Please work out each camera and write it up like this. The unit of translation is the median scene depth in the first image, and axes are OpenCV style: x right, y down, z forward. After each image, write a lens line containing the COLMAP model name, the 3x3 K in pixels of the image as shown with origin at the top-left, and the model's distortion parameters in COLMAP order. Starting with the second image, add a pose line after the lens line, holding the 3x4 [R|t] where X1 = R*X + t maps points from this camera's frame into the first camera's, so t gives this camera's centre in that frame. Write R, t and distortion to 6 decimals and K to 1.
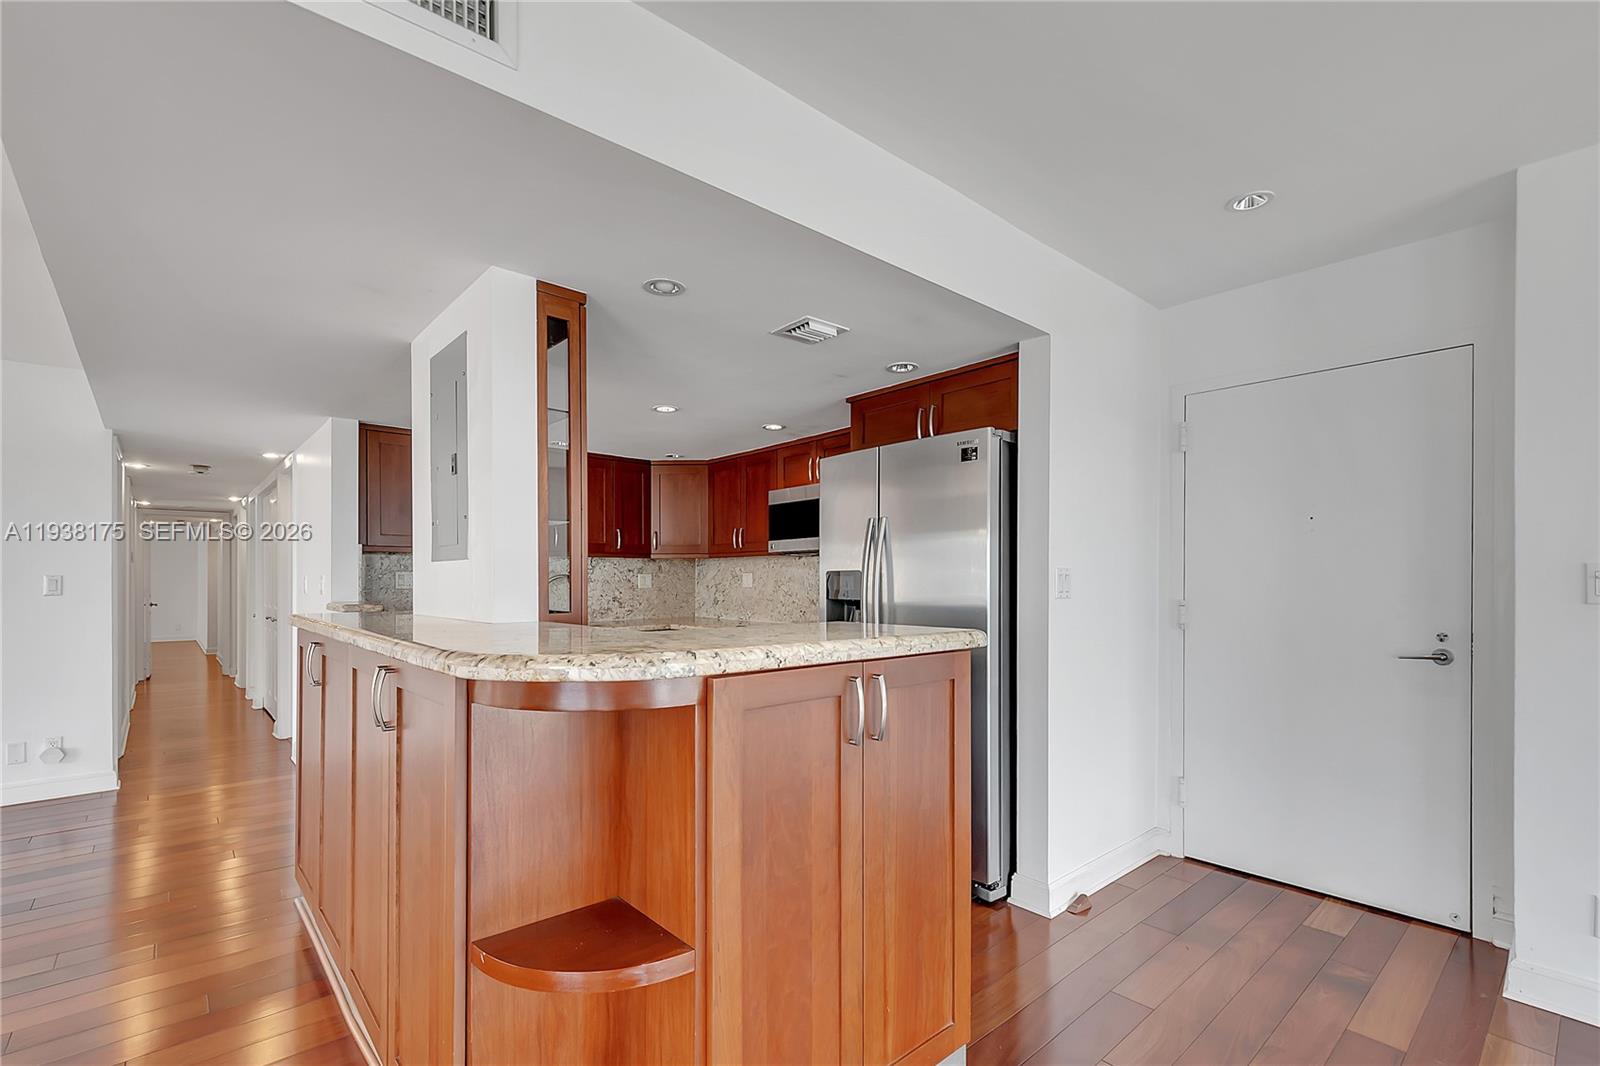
lens RADIAL K [[716.7, 0, 799.0], [0, 716.7, 579.3], [0, 0, 1]] dist [0.000742, -0.000163]
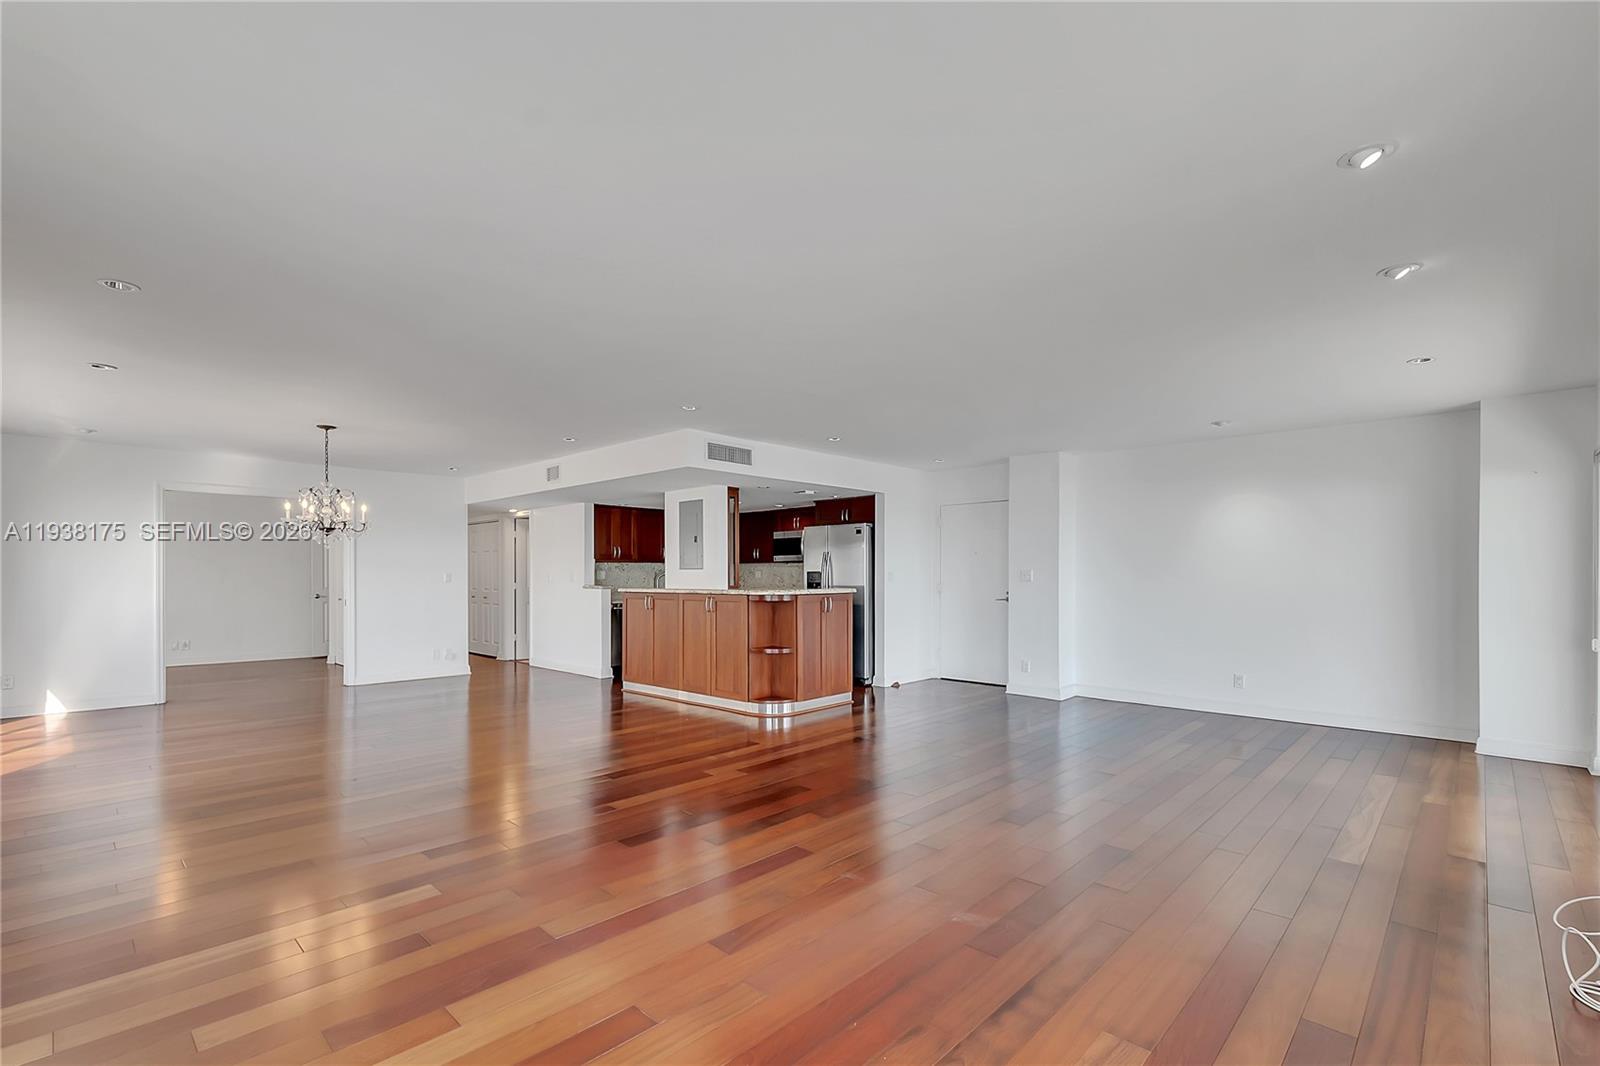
lens RADIAL K [[722.8, 0, 797.6], [0, 722.8, 574.2], [0, 0, 1]] dist [0.001685, 0.000197]
pose [[0.996391, -0.001904, 0.084865, -0.230673], [0.001434, 0.999983, 0.005597, -0.016054], [-0.084875, -0.005455, 0.996377, -1.701439]]
